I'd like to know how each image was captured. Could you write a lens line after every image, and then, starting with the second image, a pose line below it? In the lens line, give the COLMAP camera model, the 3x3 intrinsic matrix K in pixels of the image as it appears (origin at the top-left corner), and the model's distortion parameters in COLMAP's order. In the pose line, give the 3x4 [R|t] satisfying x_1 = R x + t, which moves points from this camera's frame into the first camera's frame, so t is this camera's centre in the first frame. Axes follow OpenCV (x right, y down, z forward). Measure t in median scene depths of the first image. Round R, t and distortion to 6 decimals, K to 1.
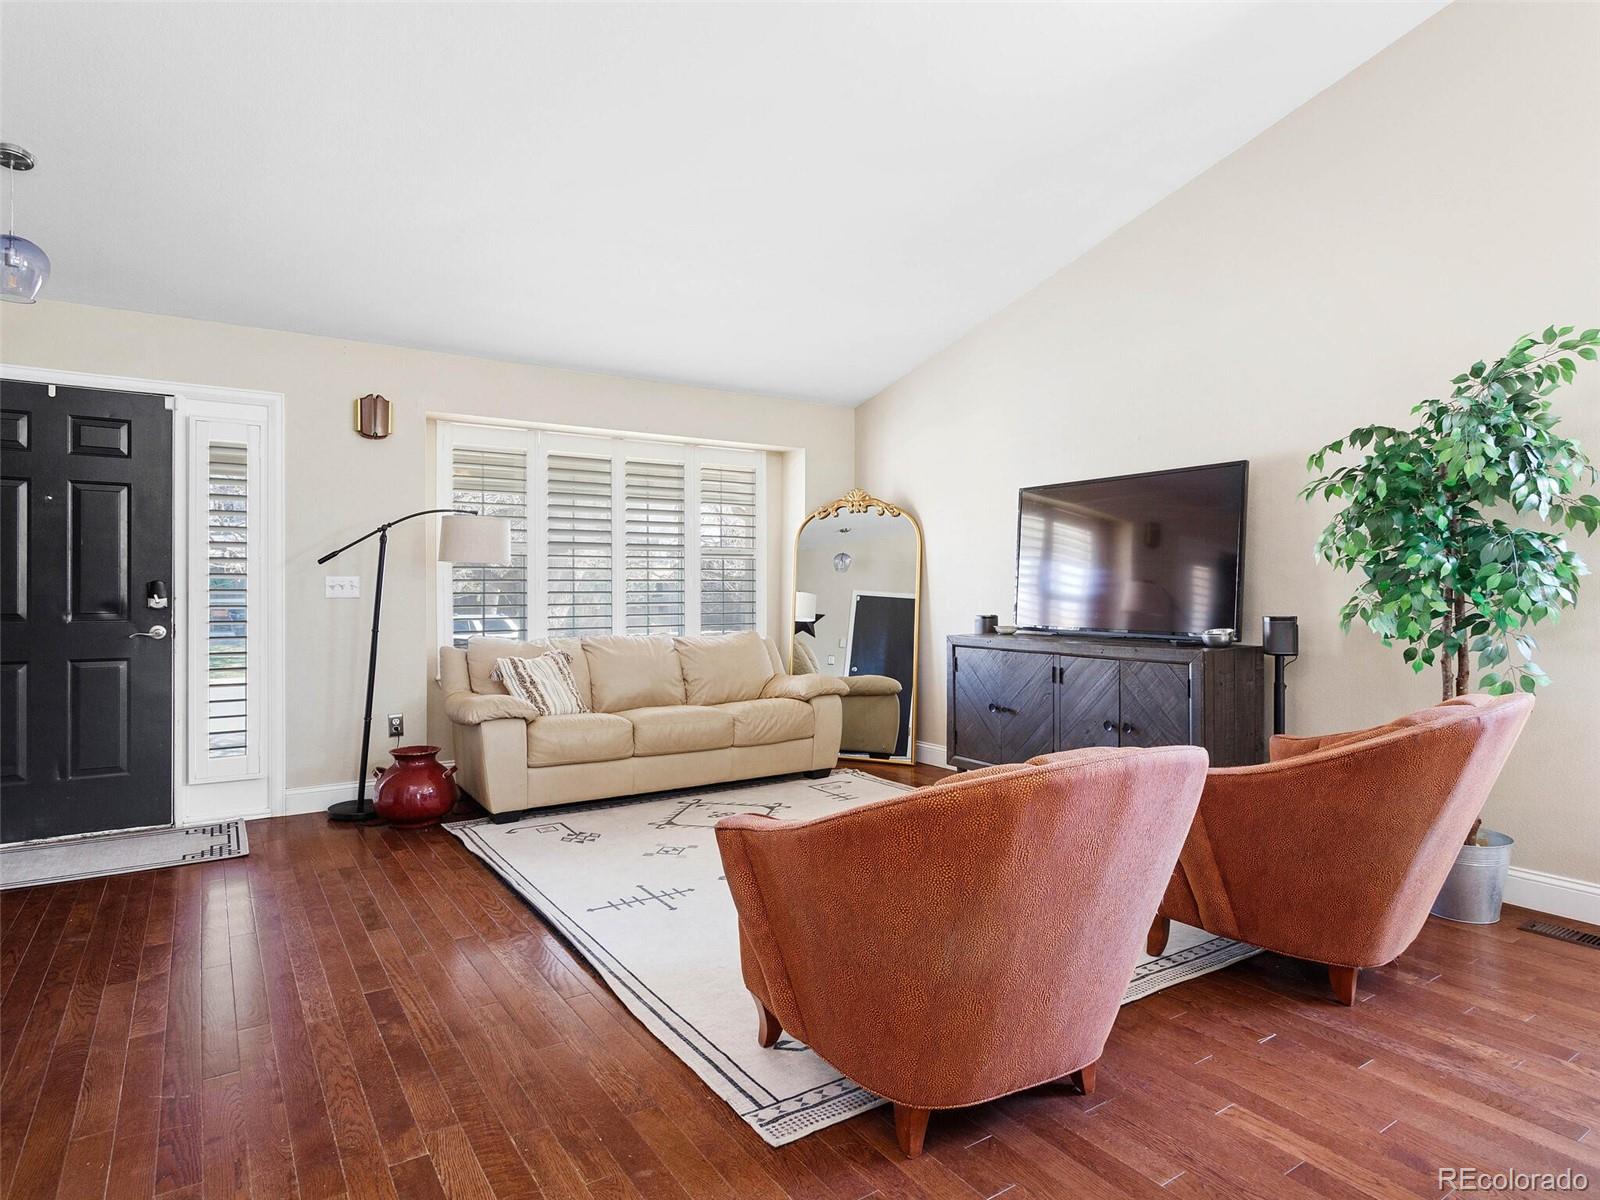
lens RADIAL K [[911.9, 0, 800.0], [0, 911.9, 600.0], [0, 0, 1]] dist [-0.000419, -0.000087]
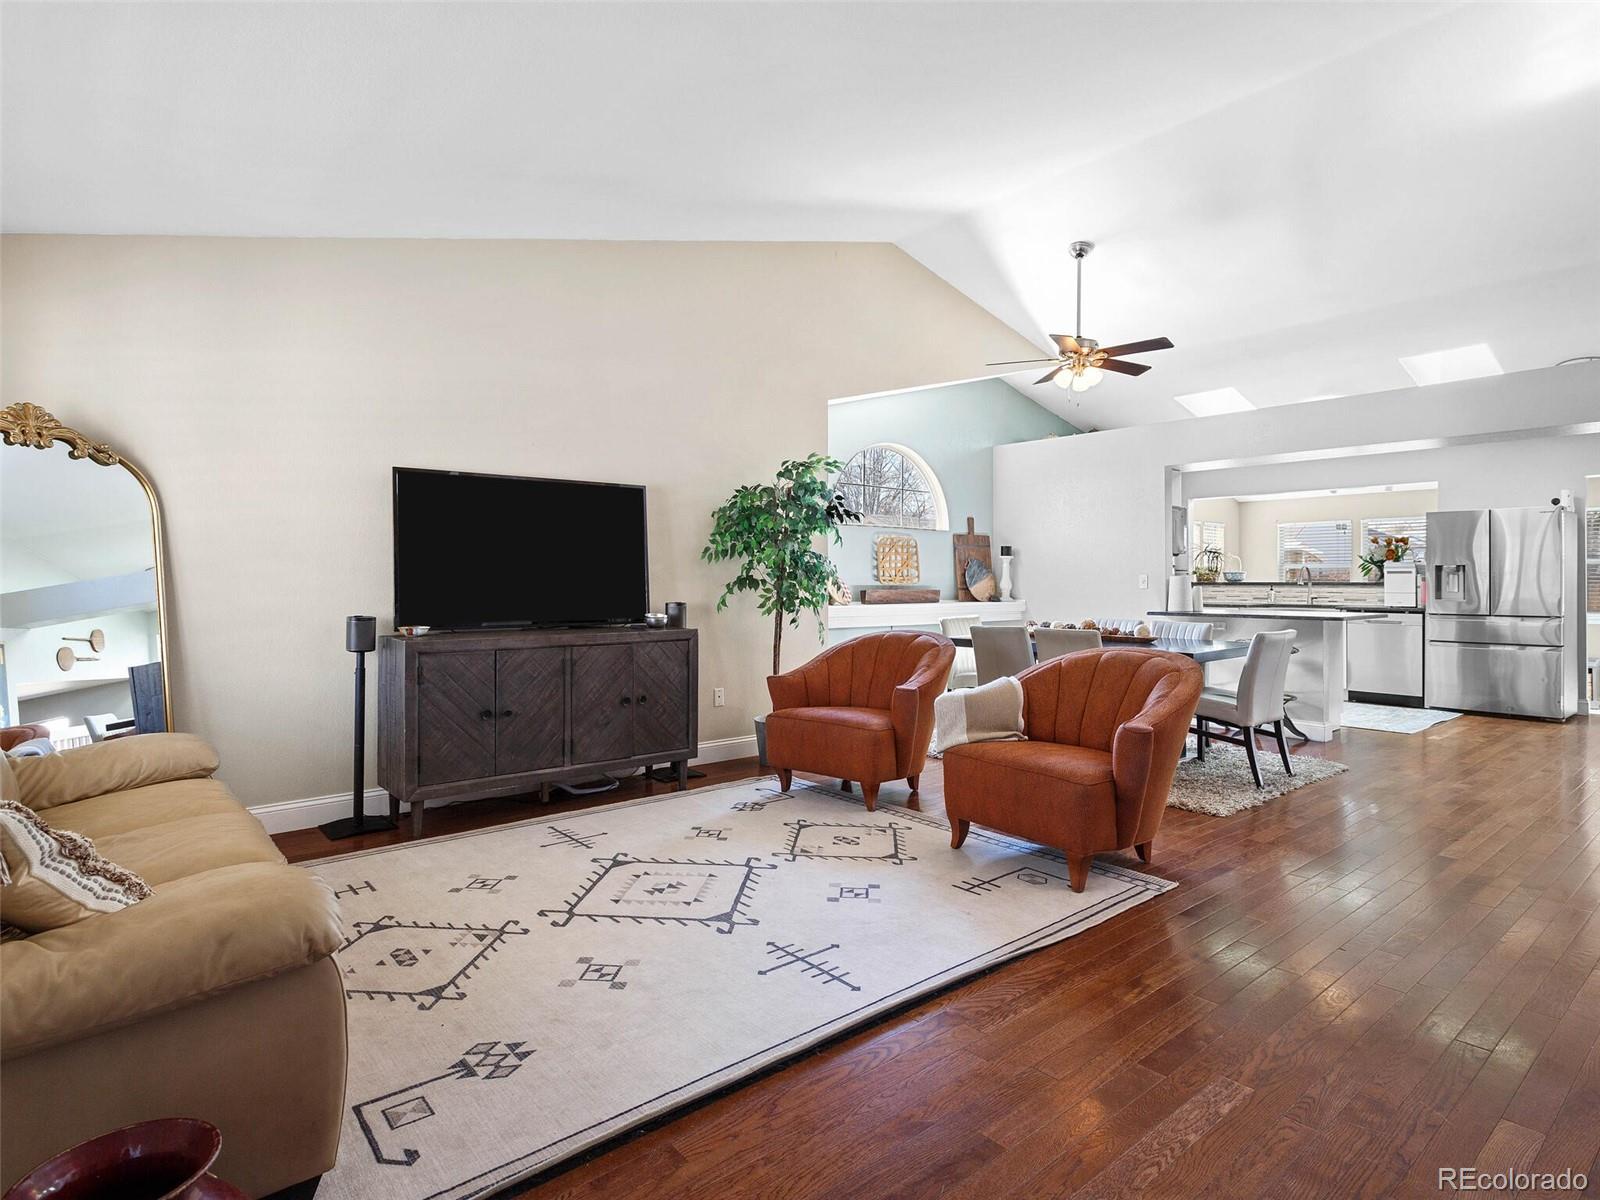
lens RADIAL K [[861.8, 0, 808.3], [0, 861.8, 595.2], [0, 0, 1]] dist [0.000719, 0.001362]
pose [[-0.111860, -0.015668, 0.993600, -0.718107], [0.018340, 0.999673, 0.017829, -0.012256], [-0.993555, 0.020217, -0.111536, 0.831329]]
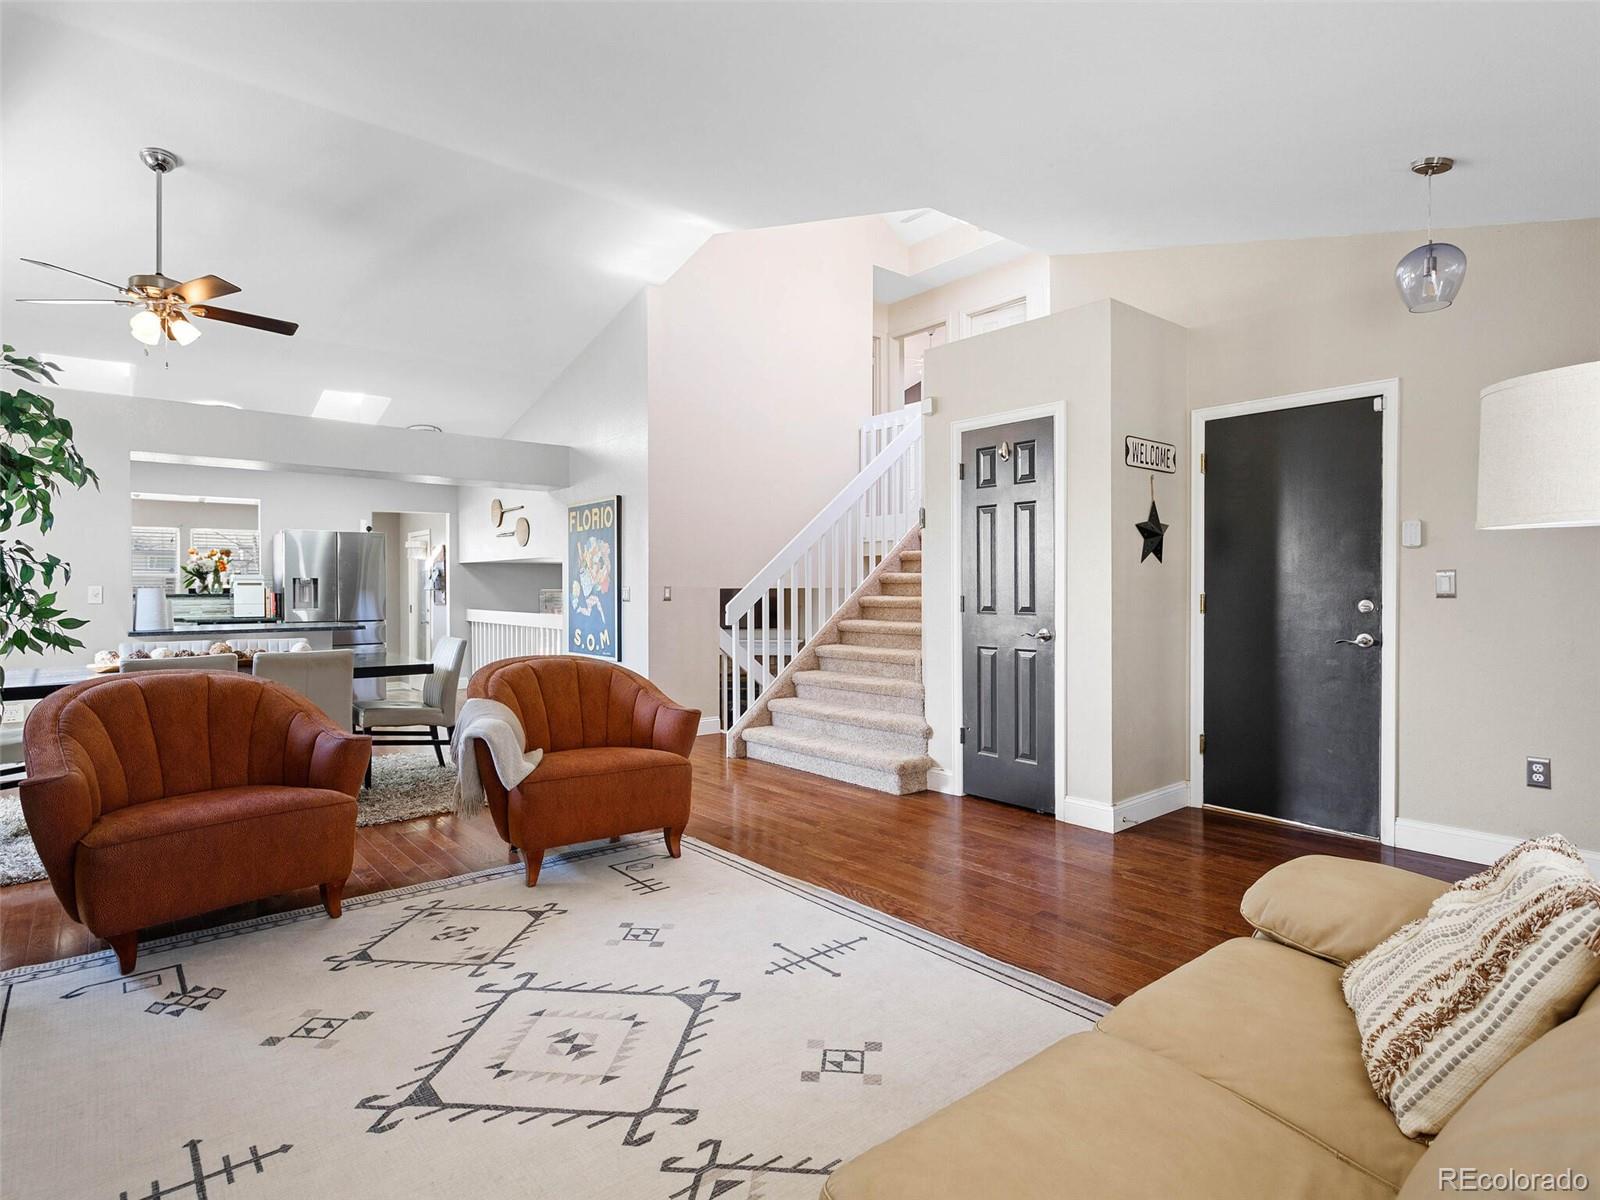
lens RADIAL K [[861.8, 0, 808.3], [0, 861.8, 595.2], [0, 0, 1]] dist [0.000719, 0.001362]
pose [[-0.993339, 0.005058, -0.115113, -0.054923], [0.002423, 0.999732, 0.023019, -0.022078], [0.115199, 0.022586, -0.993086, 1.382277]]
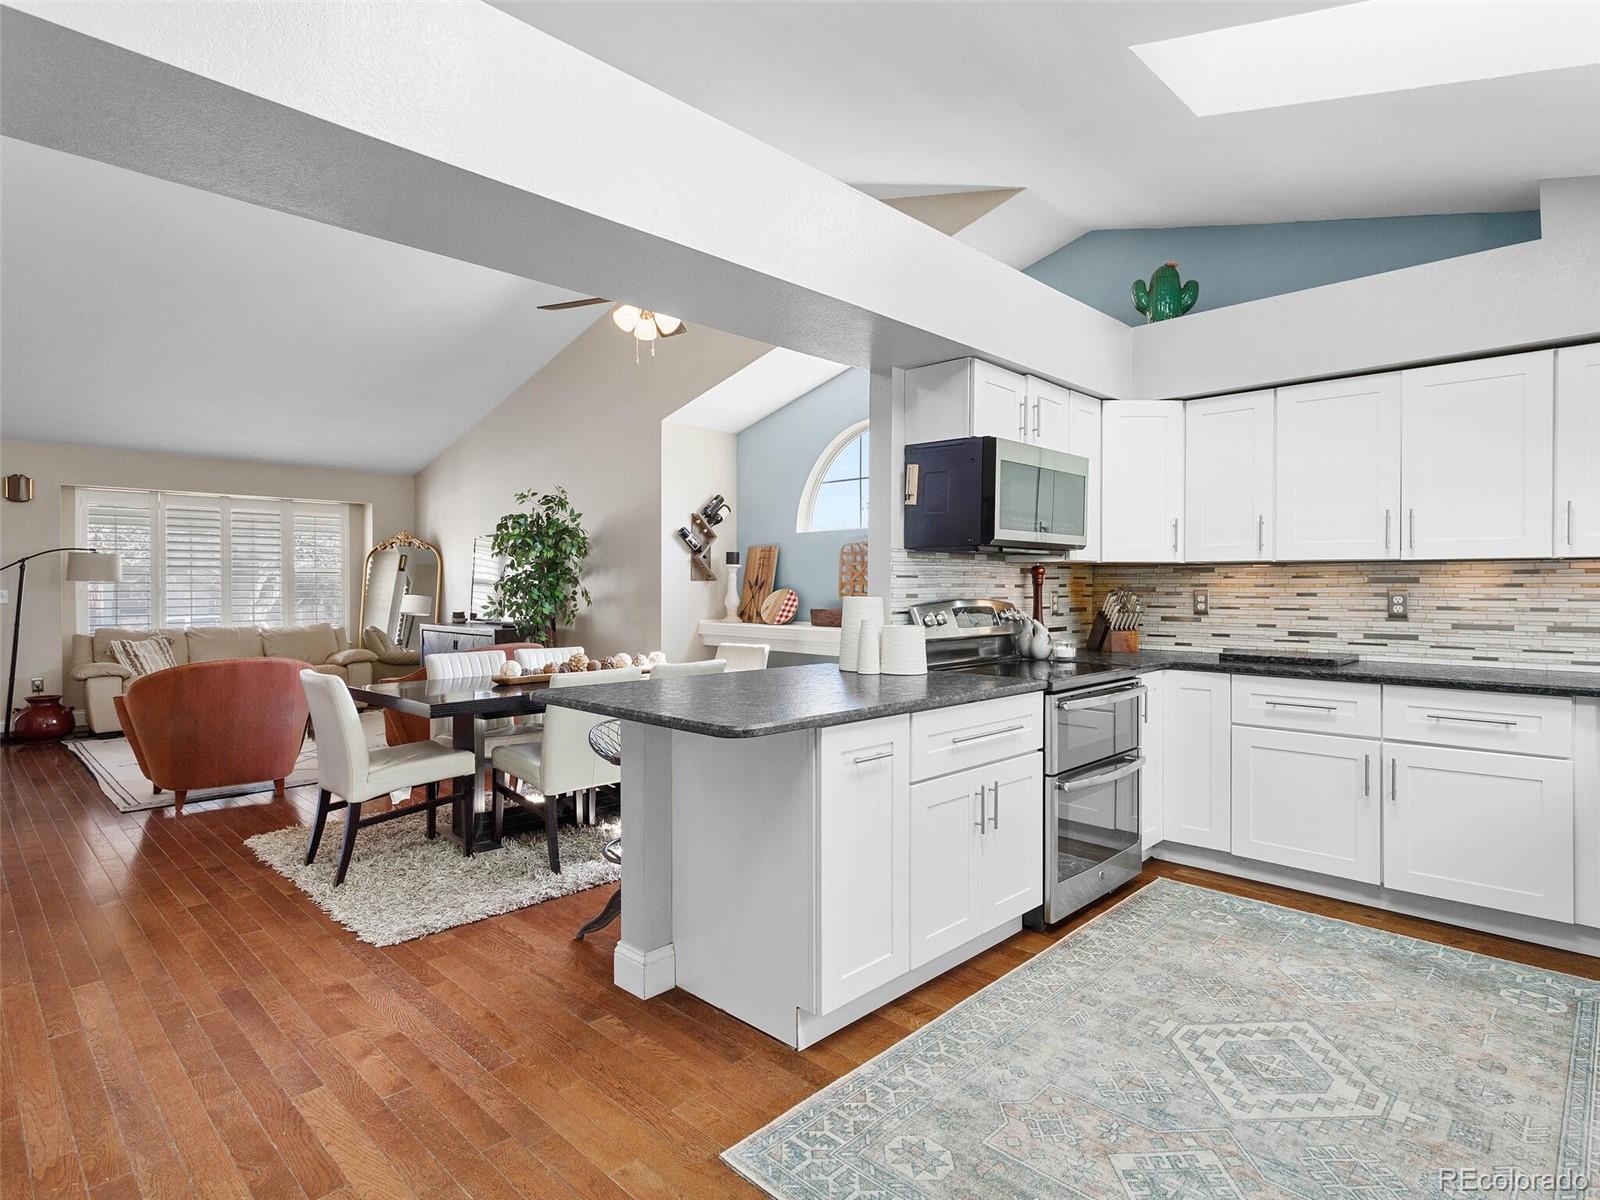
lens RADIAL K [[861.8, 0, 808.3], [0, 861.8, 595.2], [0, 0, 1]] dist [0.000719, 0.001362]
pose [[0.977555, -0.005501, 0.210610, 0.594251], [0.006771, 0.999963, -0.005306, 0.000176], [-0.210573, 0.006613, 0.977556, -0.801041]]
